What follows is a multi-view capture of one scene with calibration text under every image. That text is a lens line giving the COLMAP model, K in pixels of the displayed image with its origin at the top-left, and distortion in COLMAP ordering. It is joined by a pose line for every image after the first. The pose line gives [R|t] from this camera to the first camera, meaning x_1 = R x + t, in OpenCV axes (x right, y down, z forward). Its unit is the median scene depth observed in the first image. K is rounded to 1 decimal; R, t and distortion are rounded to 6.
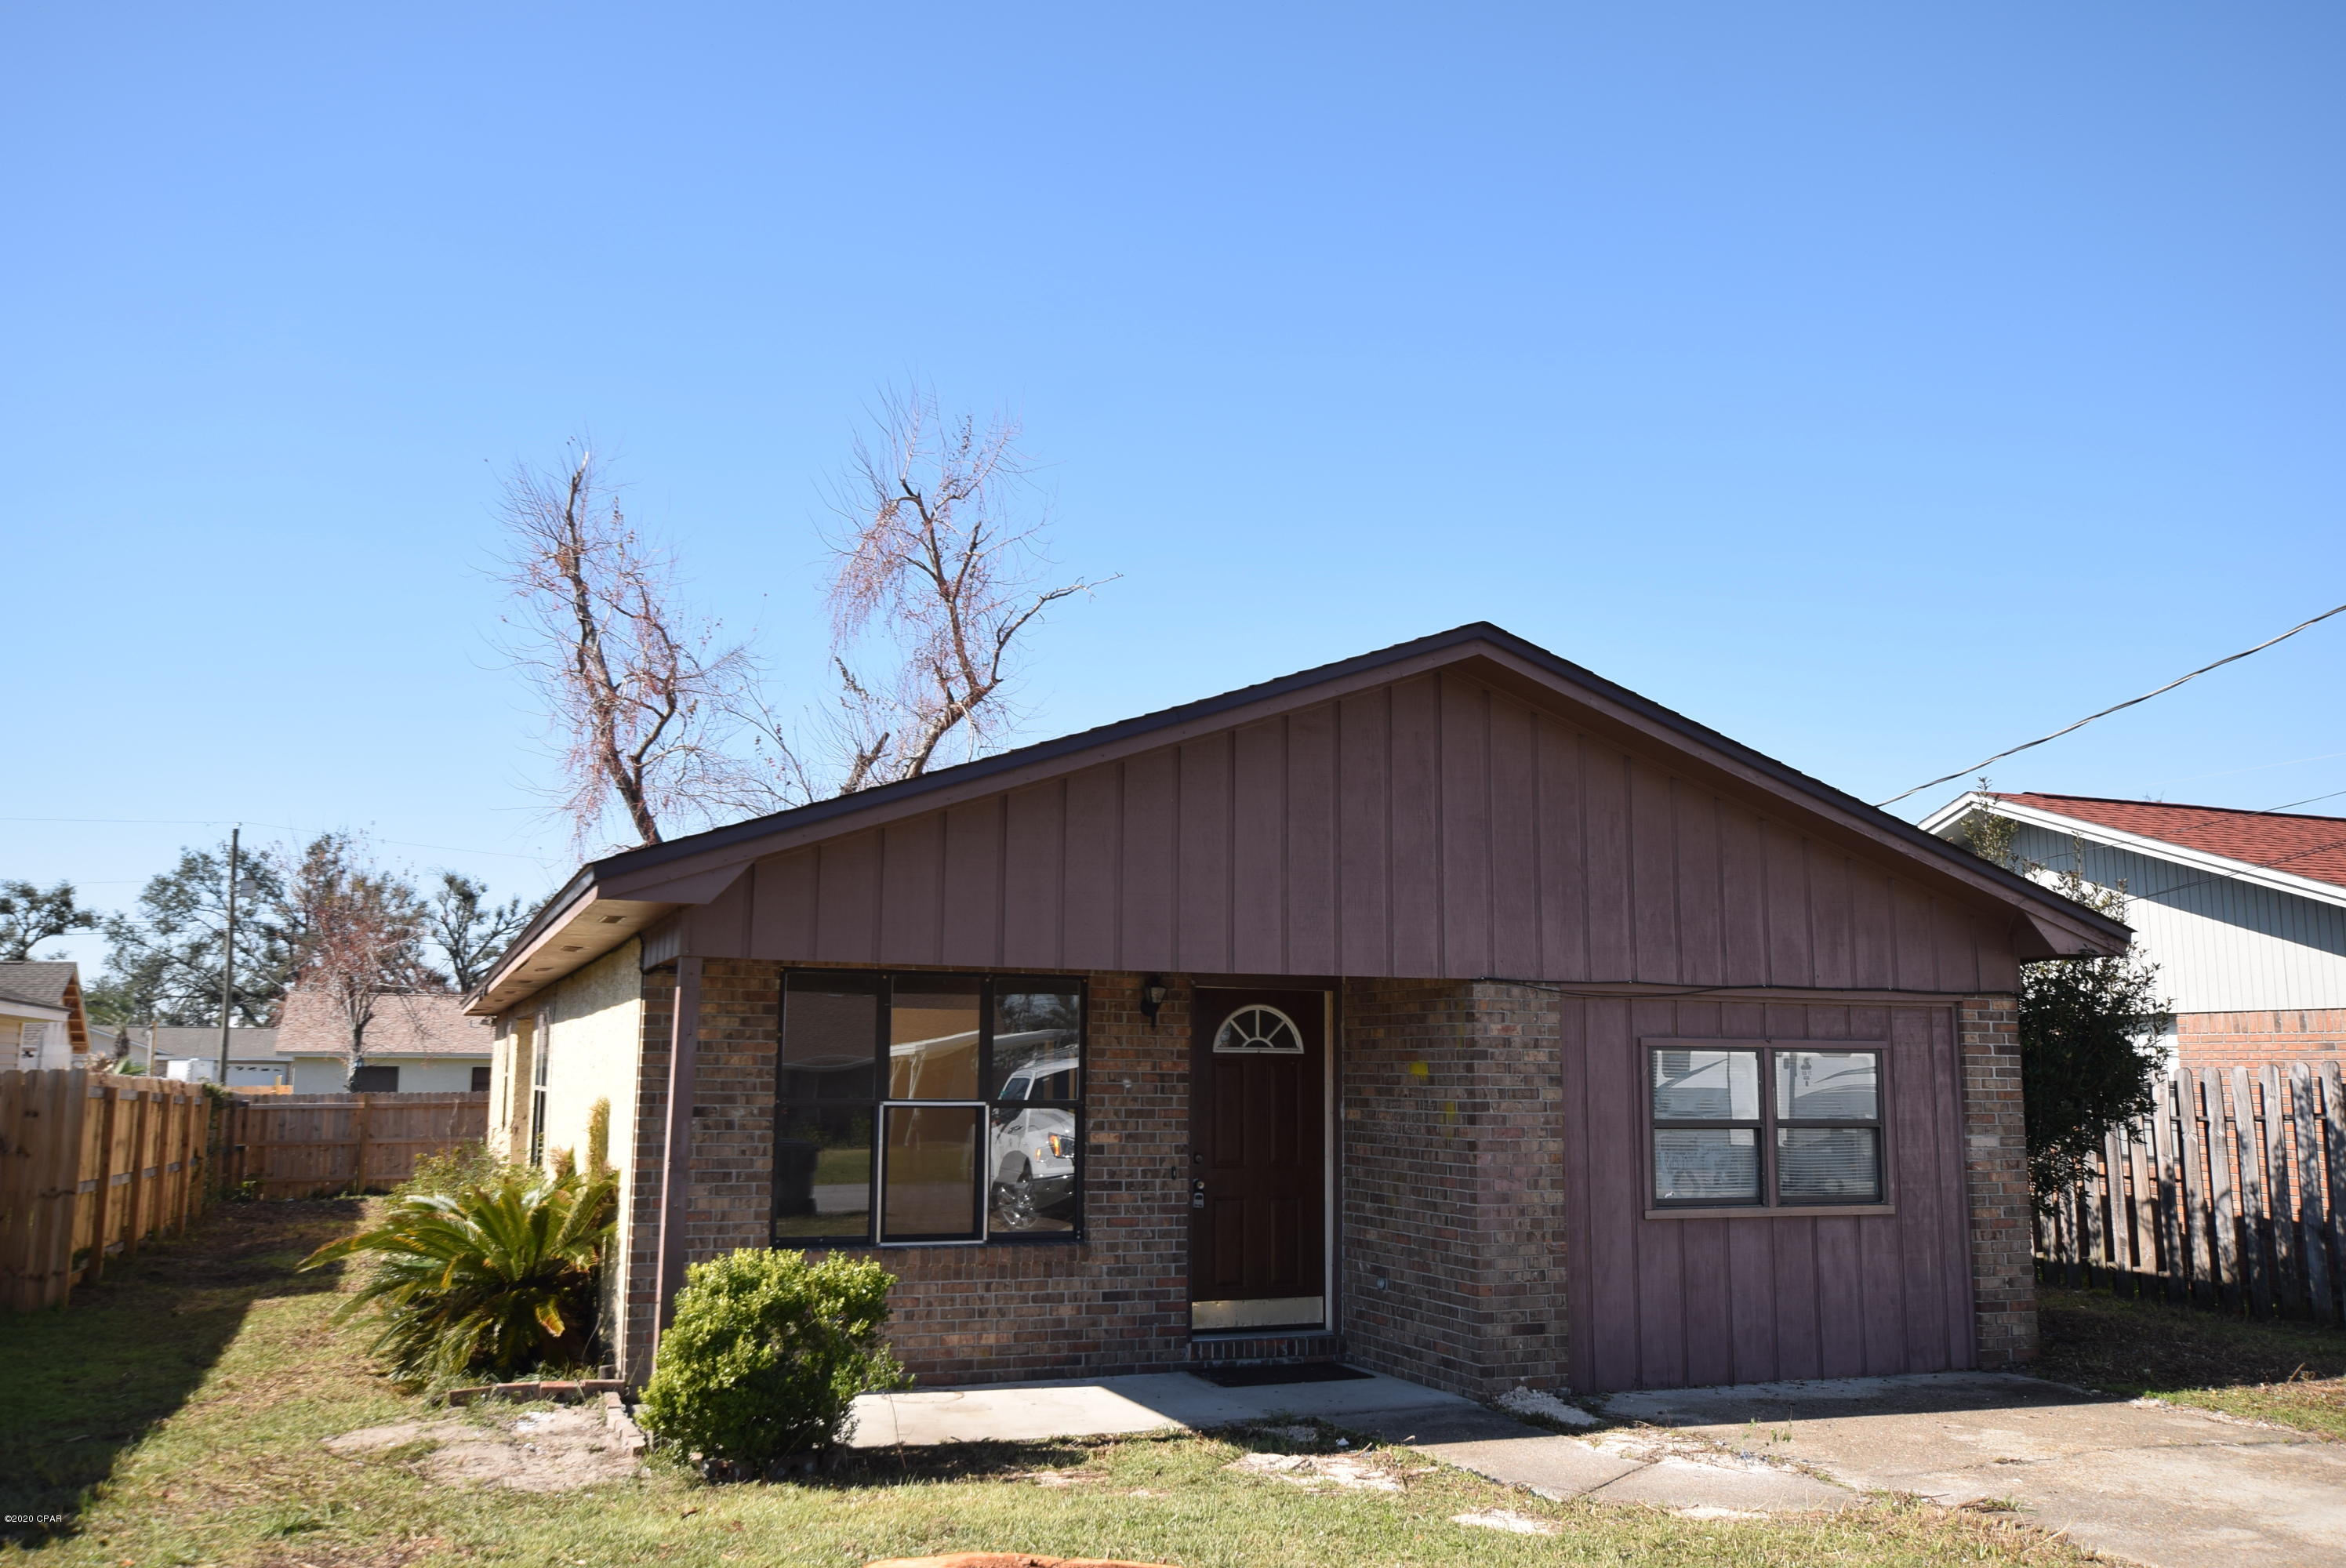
lens RADIAL K [[1924.8, 0, 1173.0], [0, 1924.8, 784.0], [0, 0, 1]] dist [-0.010957, 0.068449]
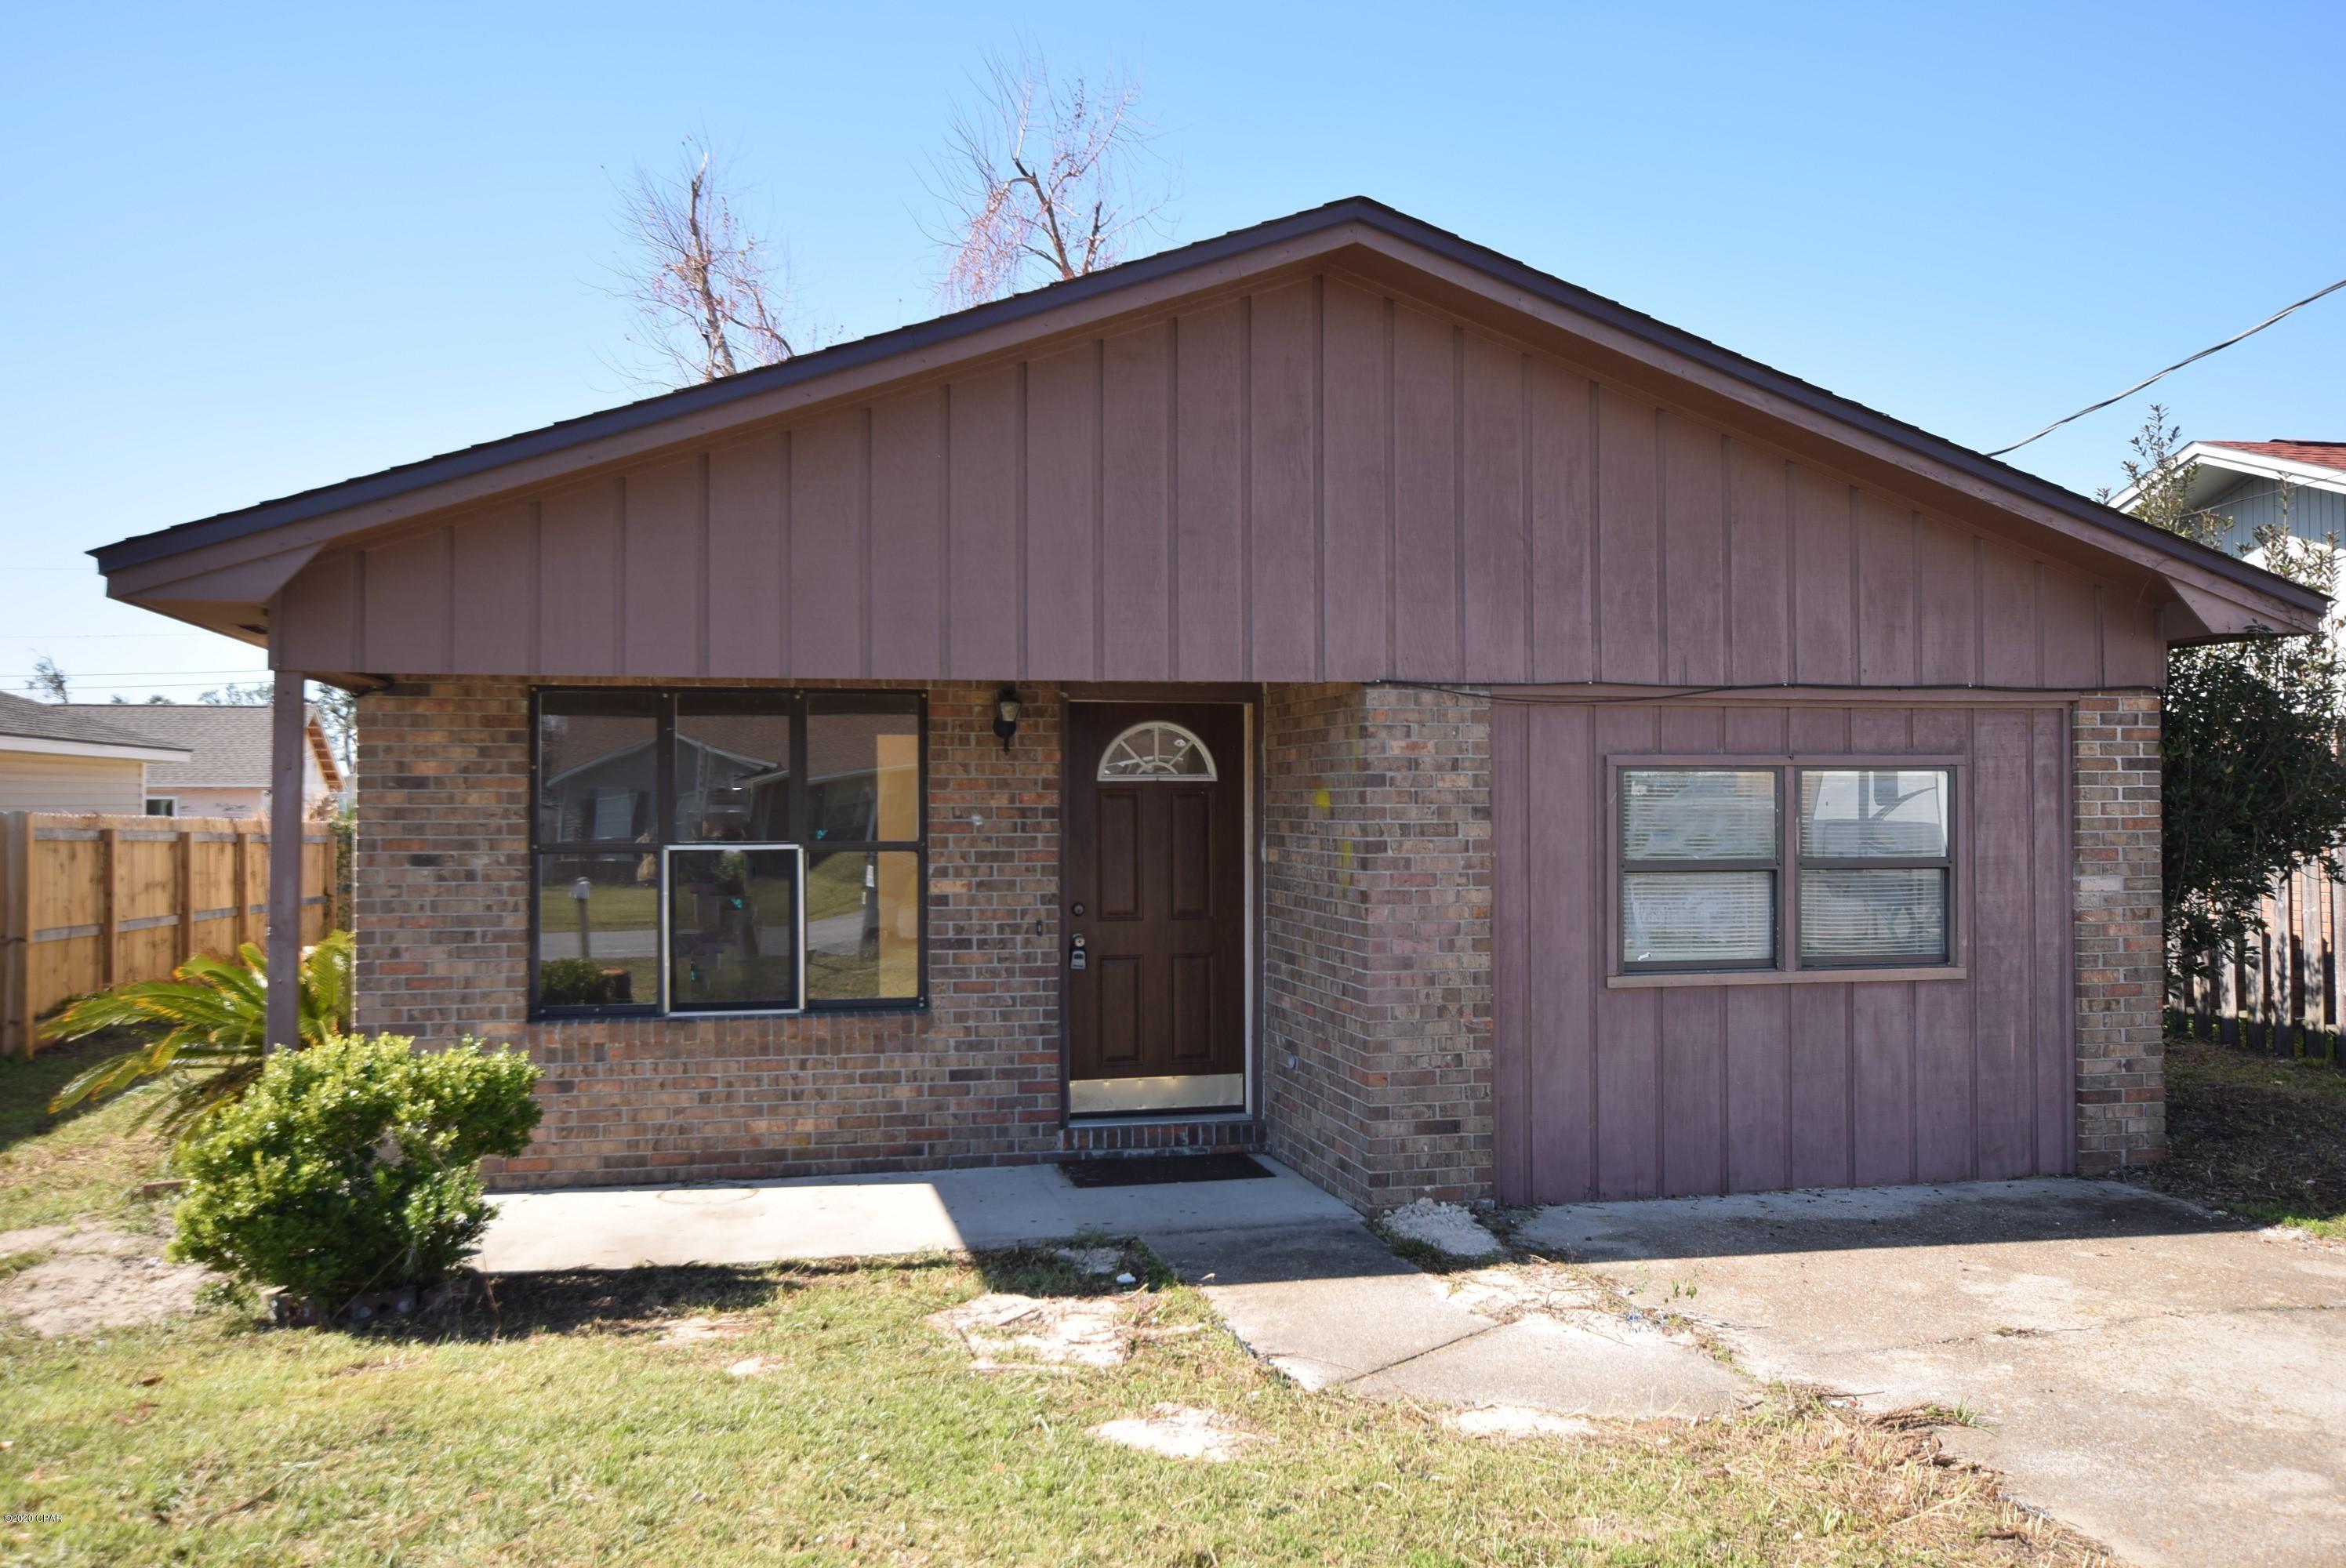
lens RADIAL K [[1924.8, 0, 1173.0], [0, 1924.8, 784.0], [0, 0, 1]] dist [-0.010957, 0.068449]
pose [[0.988584, -0.012656, -0.150138, 0.186570], [0.033659, 0.989834, 0.138190, 0.031793], [0.146863, -0.141666, 0.978960, 0.225093]]
